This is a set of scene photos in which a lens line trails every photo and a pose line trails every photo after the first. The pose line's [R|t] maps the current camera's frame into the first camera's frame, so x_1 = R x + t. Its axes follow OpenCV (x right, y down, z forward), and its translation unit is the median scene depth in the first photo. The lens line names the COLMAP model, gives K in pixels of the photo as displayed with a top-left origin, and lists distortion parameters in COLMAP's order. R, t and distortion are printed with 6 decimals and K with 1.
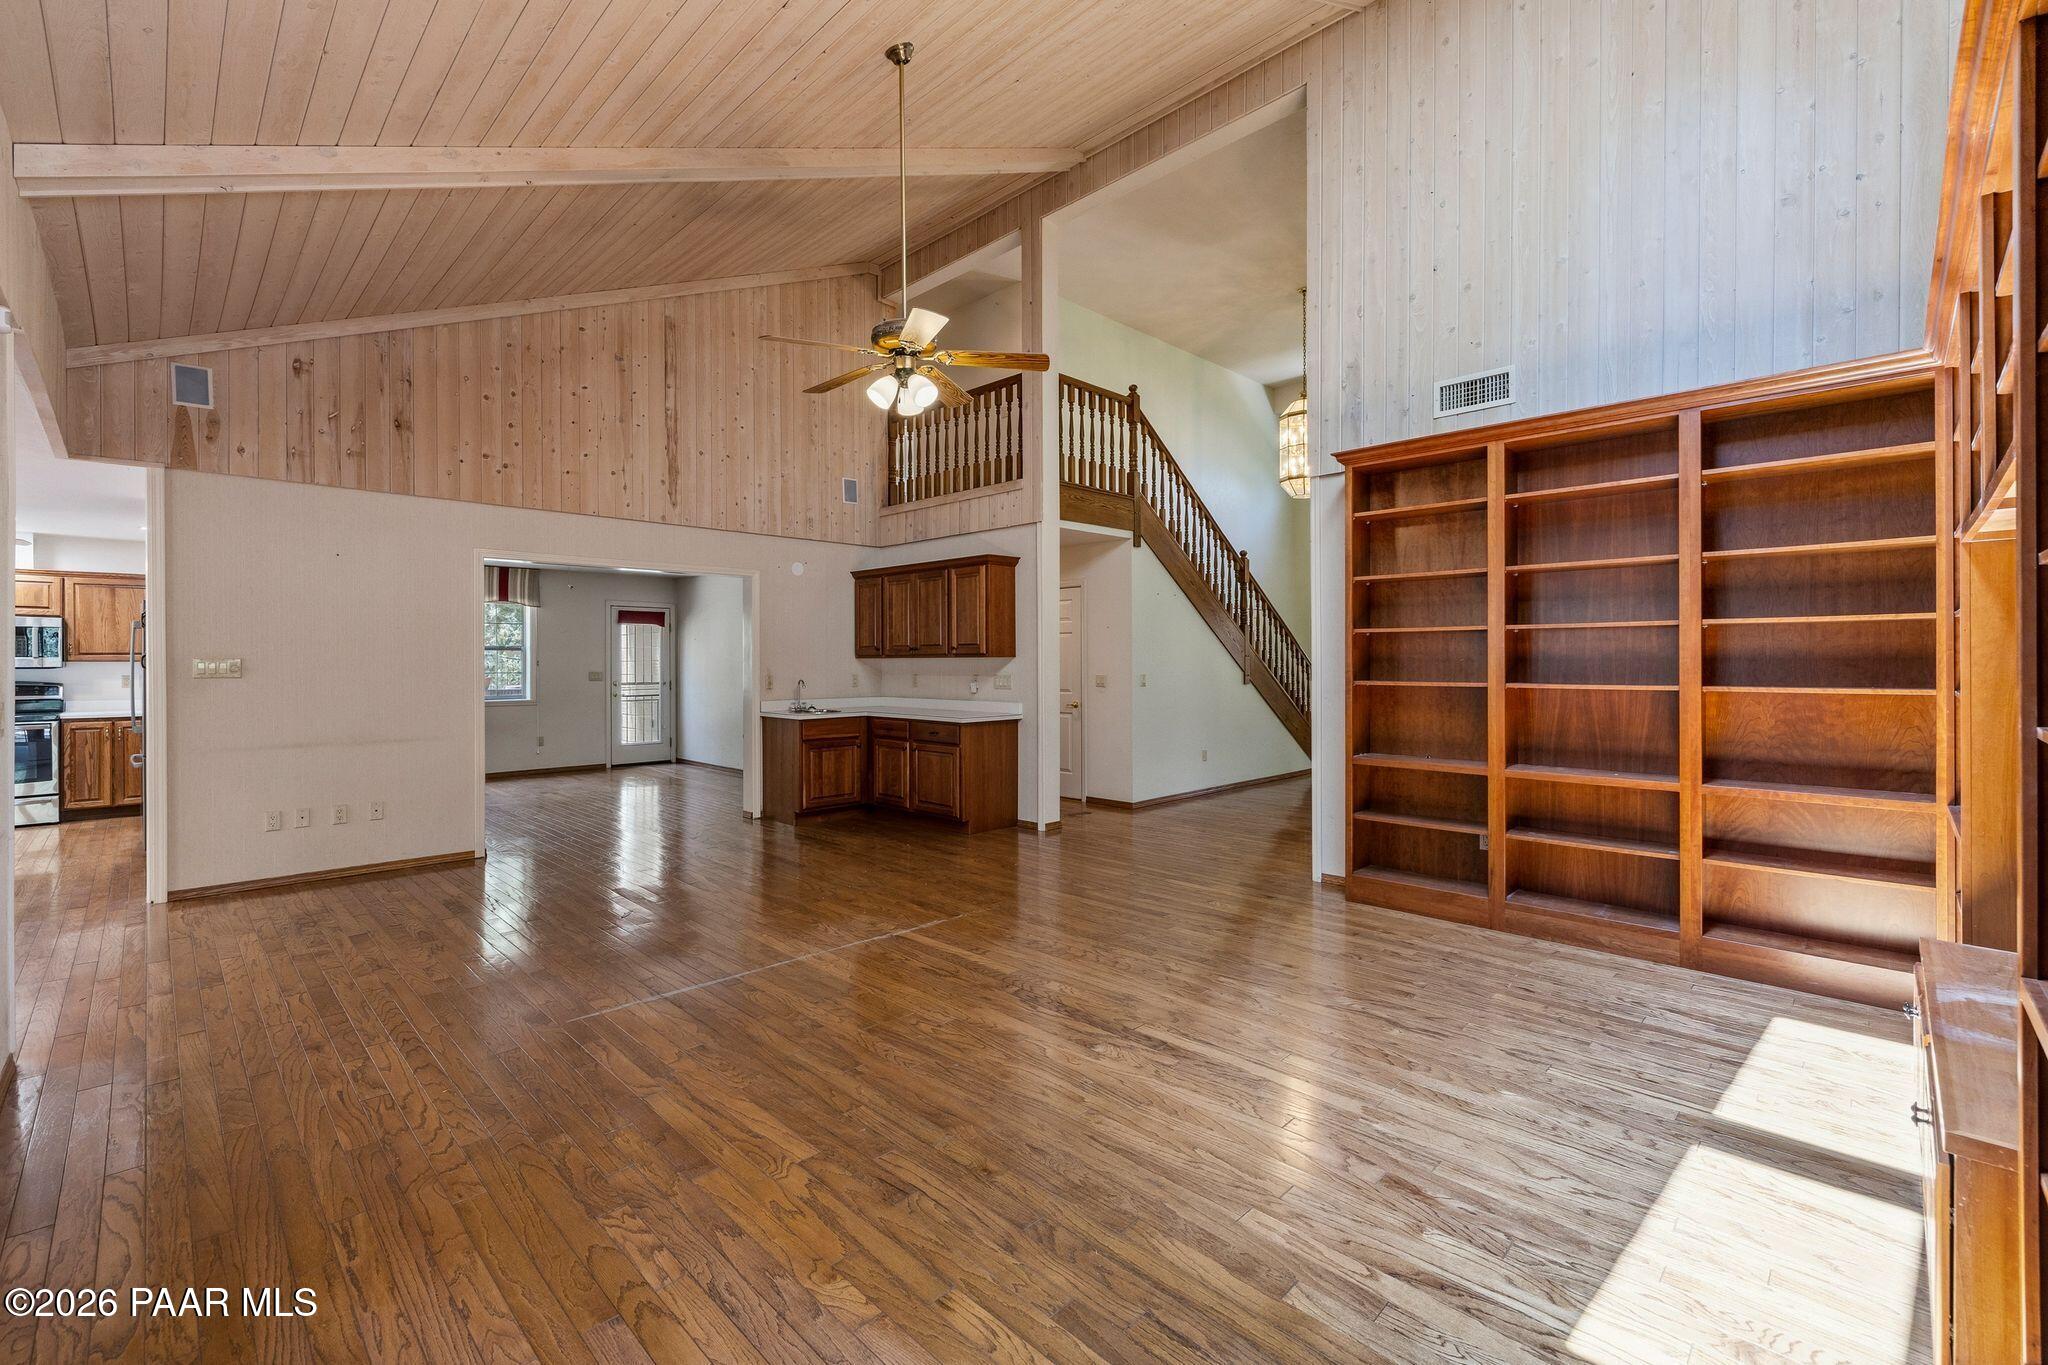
lens RADIAL K [[871.3, 0, 1022.5], [0, 871.3, 665.3], [0, 0, 1]] dist [0.001529, 0.000293]
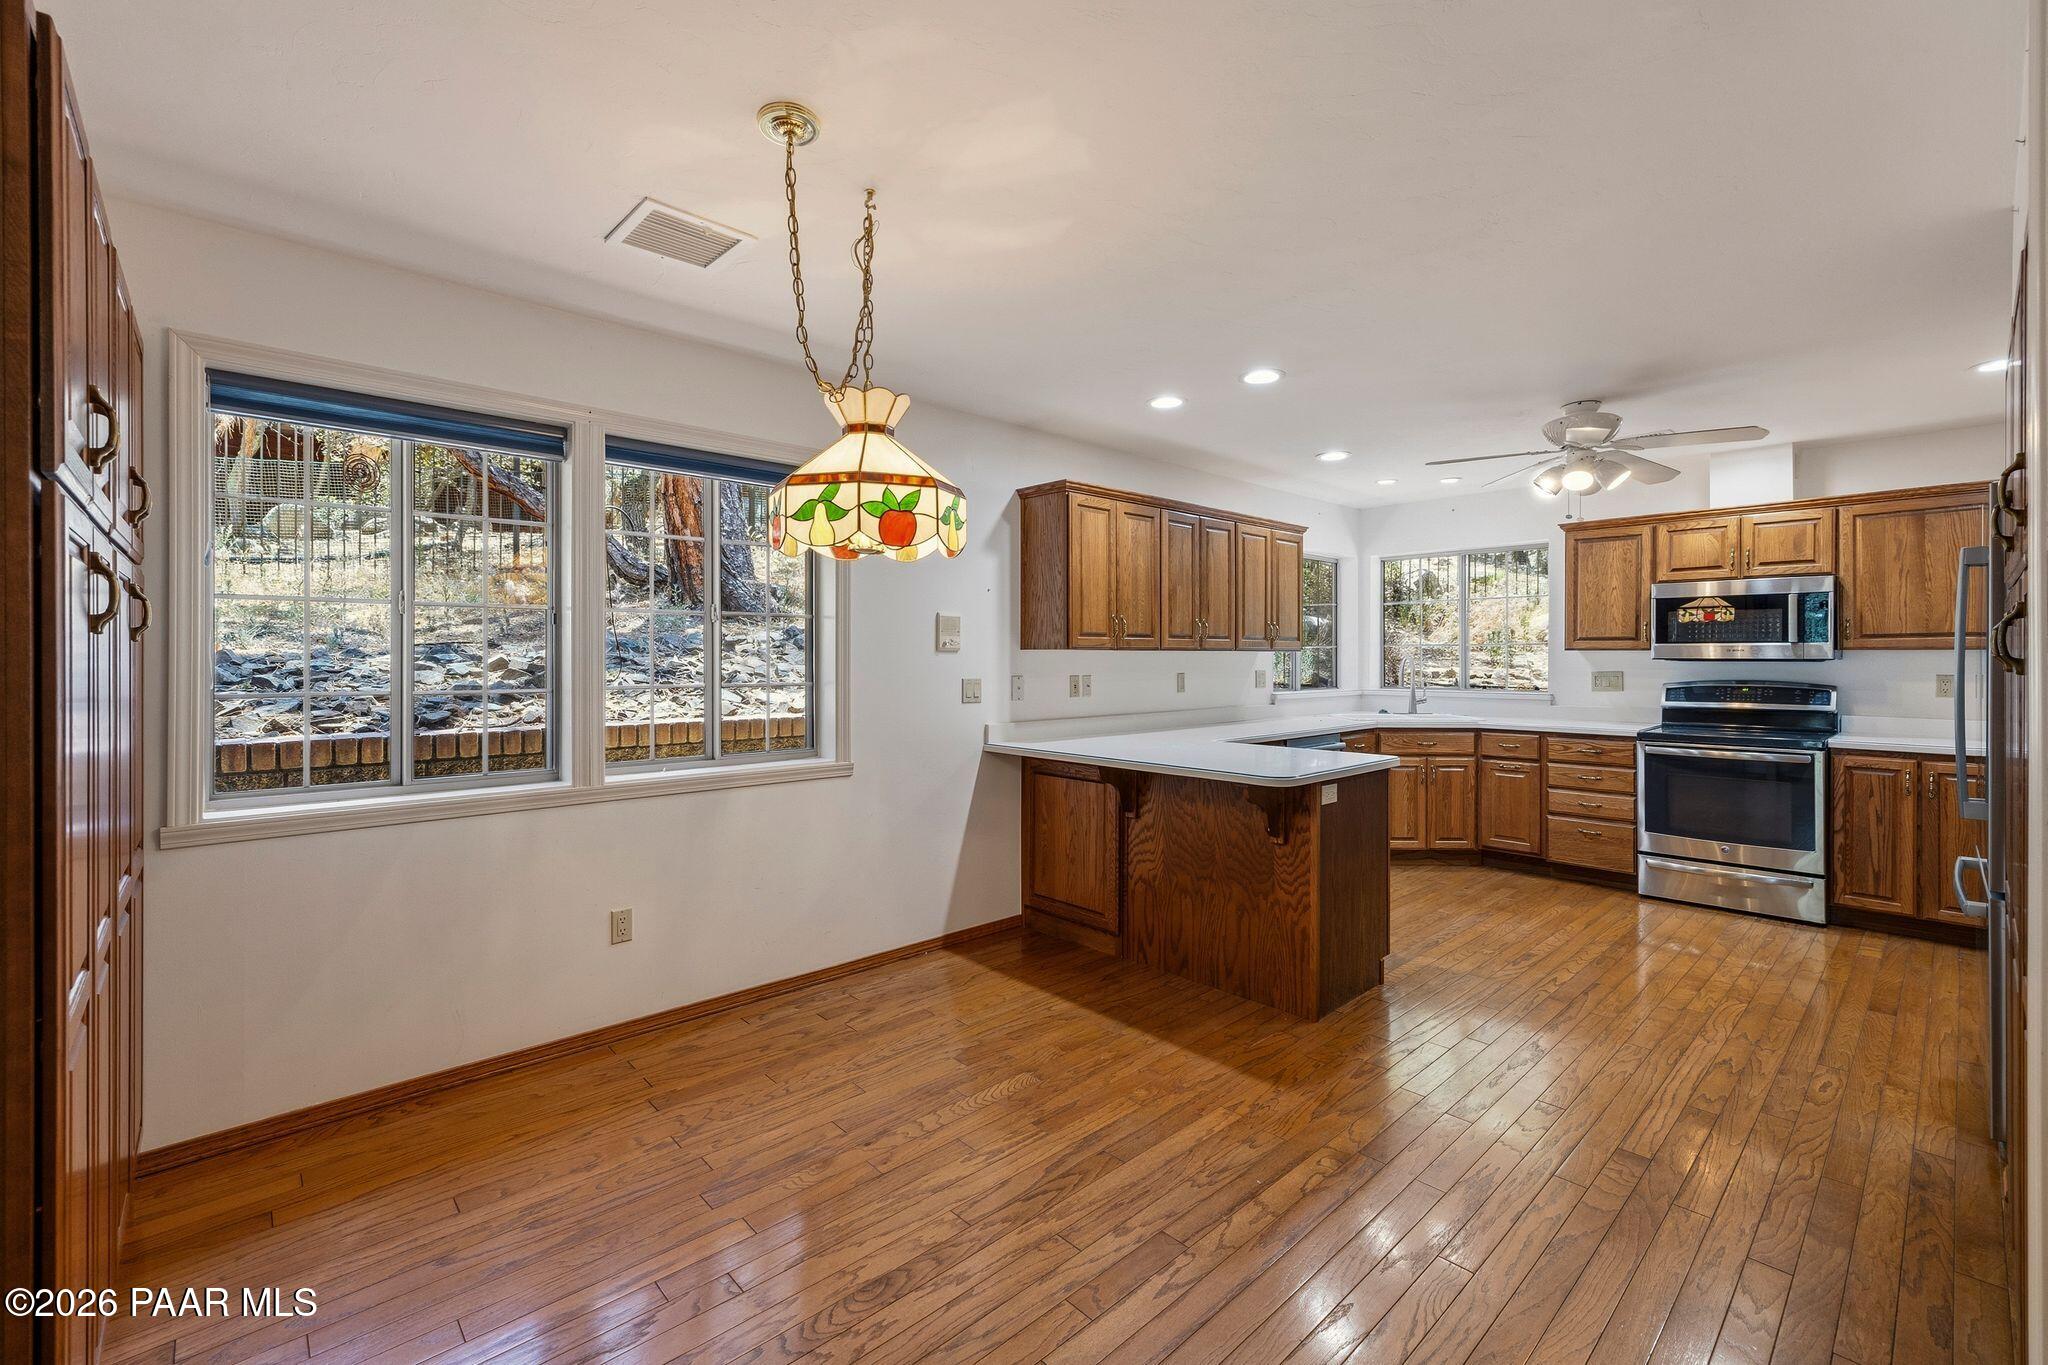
lens RADIAL K [[871.3, 0, 1016.4], [0, 871.3, 664.5], [0, 0, 1]] dist [0.001529, 0.000293]
pose [[-0.043881, 0.008343, -0.999002, -0.484543], [0.002842, 0.999962, 0.008226, -0.000812], [0.999033, -0.002479, -0.043903, 0.472219]]
